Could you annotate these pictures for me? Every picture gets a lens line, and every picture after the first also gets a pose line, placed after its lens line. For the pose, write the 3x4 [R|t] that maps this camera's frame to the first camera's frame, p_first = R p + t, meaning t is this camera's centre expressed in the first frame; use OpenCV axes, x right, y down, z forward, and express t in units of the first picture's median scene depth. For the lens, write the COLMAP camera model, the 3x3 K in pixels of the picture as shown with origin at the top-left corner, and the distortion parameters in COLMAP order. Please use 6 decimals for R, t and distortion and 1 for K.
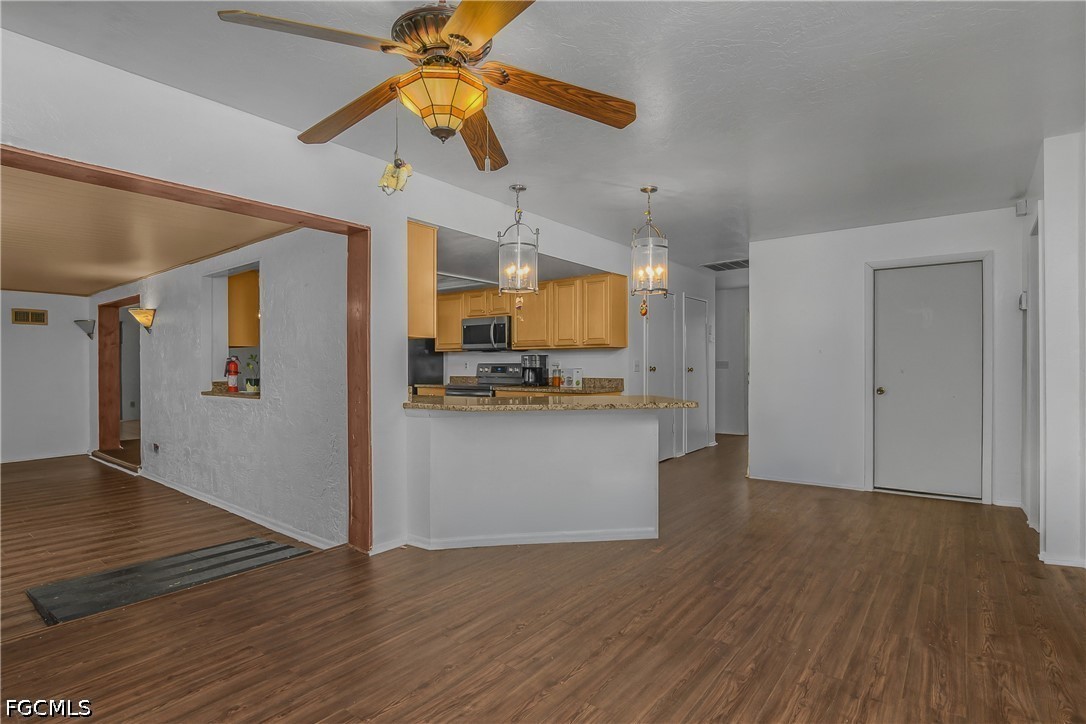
lens RADIAL K [[515.9, 0, 538.6], [0, 515.9, 364.1], [0, 0, 1]] dist [-0.011974, -0.000147]
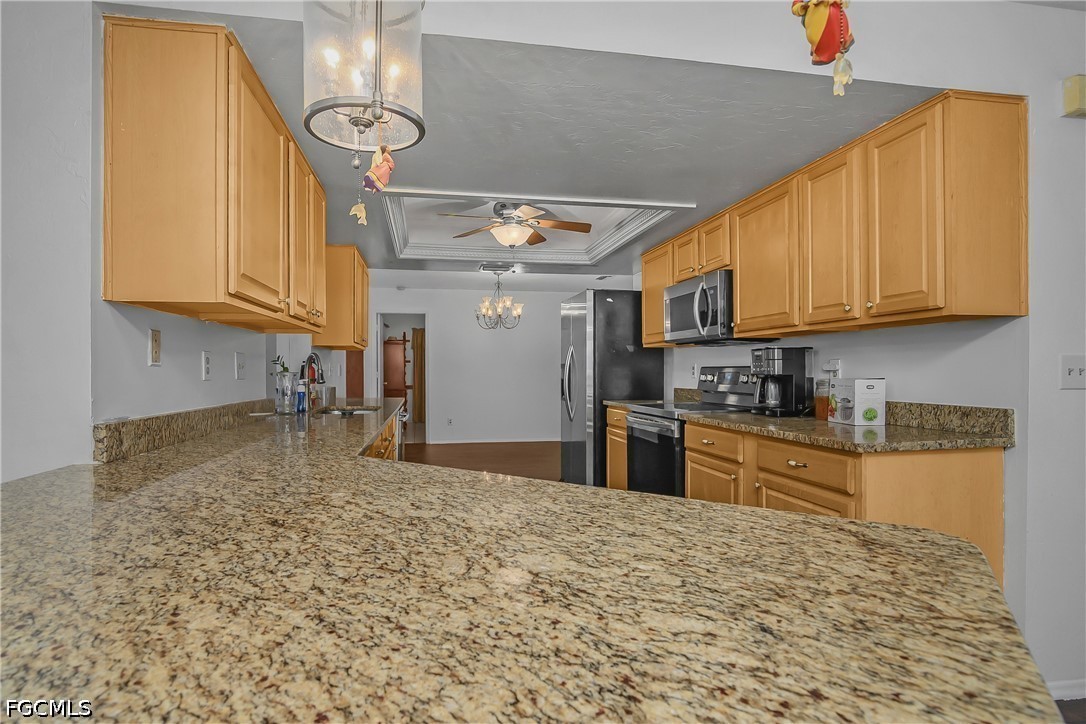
lens RADIAL K [[535.2, 0, 538.9], [0, 535.2, 366.7], [0, 0, 1]] dist [-0.013432, 0.000174]
pose [[0.749614, -0.004445, -0.661861, 0.153763], [0.002362, 0.999989, -0.004041, 0.000853], [0.661871, 0.001465, 0.749616, 0.519375]]
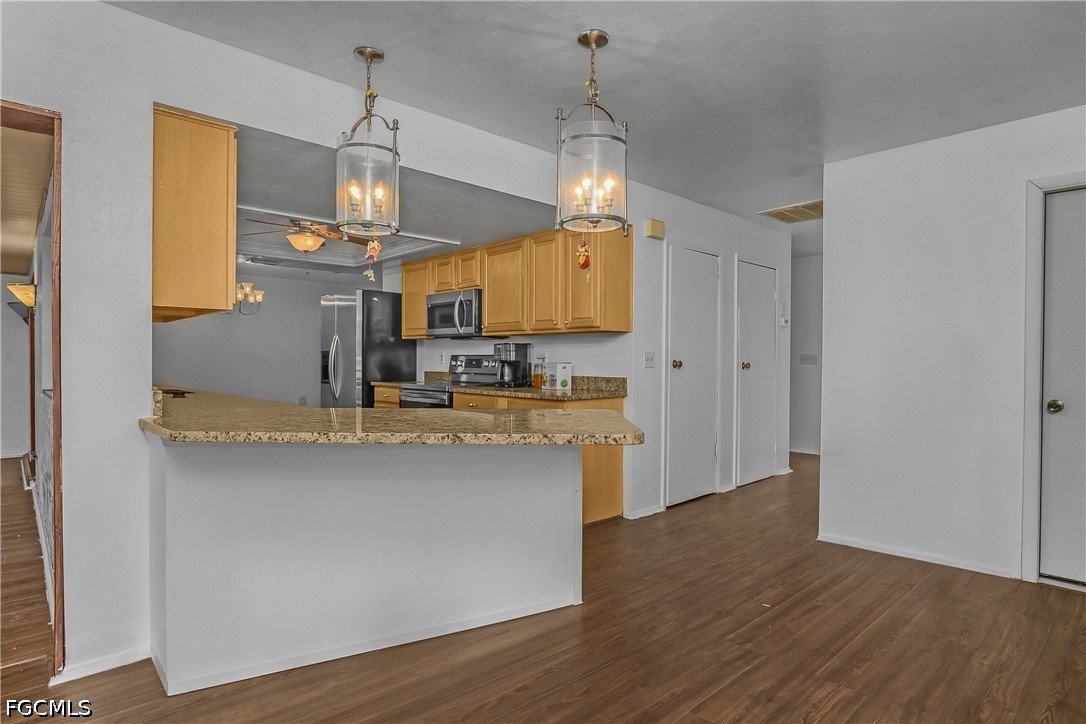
lens RADIAL K [[560.9, 0, 543.0], [0, 560.9, 362.0], [0, 0, 1]] dist [-0.012716, 0.000719]
pose [[0.988746, 0.007600, -0.149409, 0.158015], [-0.006339, 0.999940, 0.008912, 0.001147], [0.149468, -0.007864, 0.988735, 0.246831]]
